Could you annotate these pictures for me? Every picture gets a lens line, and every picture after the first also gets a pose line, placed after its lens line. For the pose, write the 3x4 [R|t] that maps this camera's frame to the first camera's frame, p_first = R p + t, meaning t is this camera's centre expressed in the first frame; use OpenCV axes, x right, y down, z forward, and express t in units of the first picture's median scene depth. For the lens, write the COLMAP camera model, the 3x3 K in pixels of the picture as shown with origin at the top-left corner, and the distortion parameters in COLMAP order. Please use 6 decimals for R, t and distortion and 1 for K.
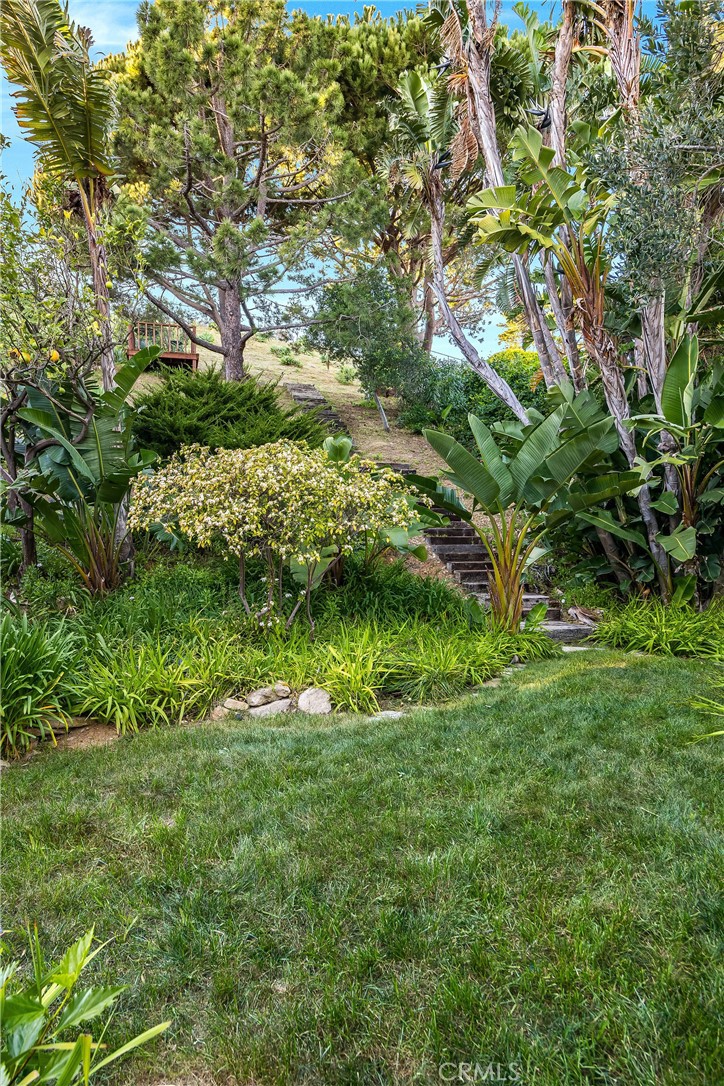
lens RADIAL K [[637.8, 0, 362.0], [0, 637.8, 543.0], [0, 0, 1]] dist [-0.002155, -0.000497]
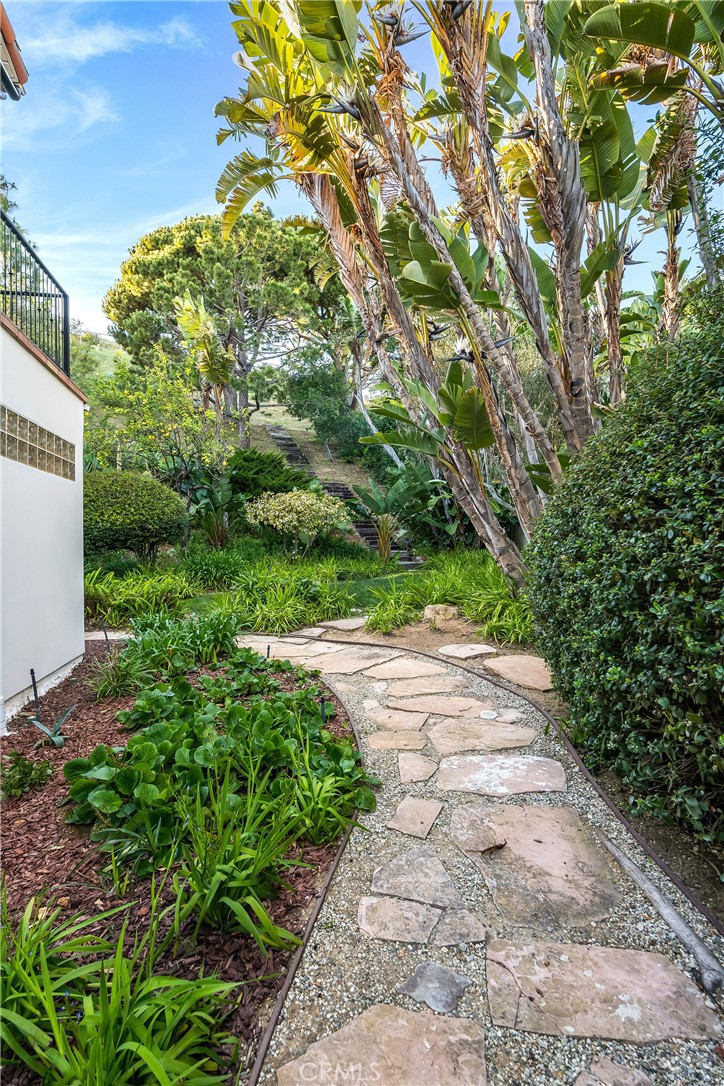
lens RADIAL K [[588.5, 0, 362.0], [0, 588.5, 543.0], [0, 0, 1]] dist [-0.000341, -0.000070]
pose [[0.993956, -0.006242, 0.109604, -0.099486], [0.003223, 0.999611, 0.027707, -0.003507], [-0.109734, -0.027187, 0.993589, -1.090370]]
